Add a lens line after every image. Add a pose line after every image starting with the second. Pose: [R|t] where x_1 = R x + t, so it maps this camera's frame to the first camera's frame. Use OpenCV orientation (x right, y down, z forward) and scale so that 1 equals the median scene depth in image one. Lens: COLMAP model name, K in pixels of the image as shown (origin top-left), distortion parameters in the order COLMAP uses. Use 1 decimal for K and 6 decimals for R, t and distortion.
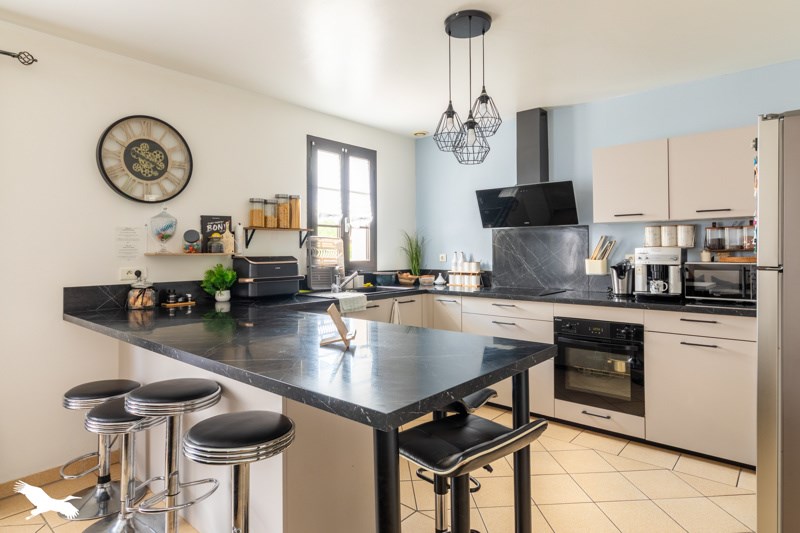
lens RADIAL K [[454.3, 0, 400.5], [0, 454.3, 259.8], [0, 0, 1]] dist [-0.000099, 0.000016]
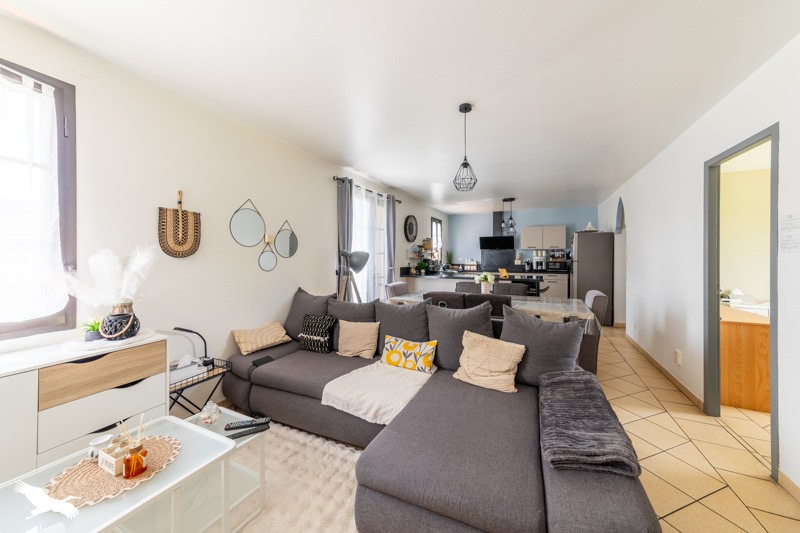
lens RADIAL K [[285.0, 0, 400.5], [0, 285.0, 263.5], [0, 0, 1]] dist [0.000174, 0.000000]
pose [[0.959919, 0.000907, 0.280276, -1.031694], [-0.002845, 0.999975, 0.006507, 0.014031], [-0.280263, -0.007044, 0.959897, -0.790796]]
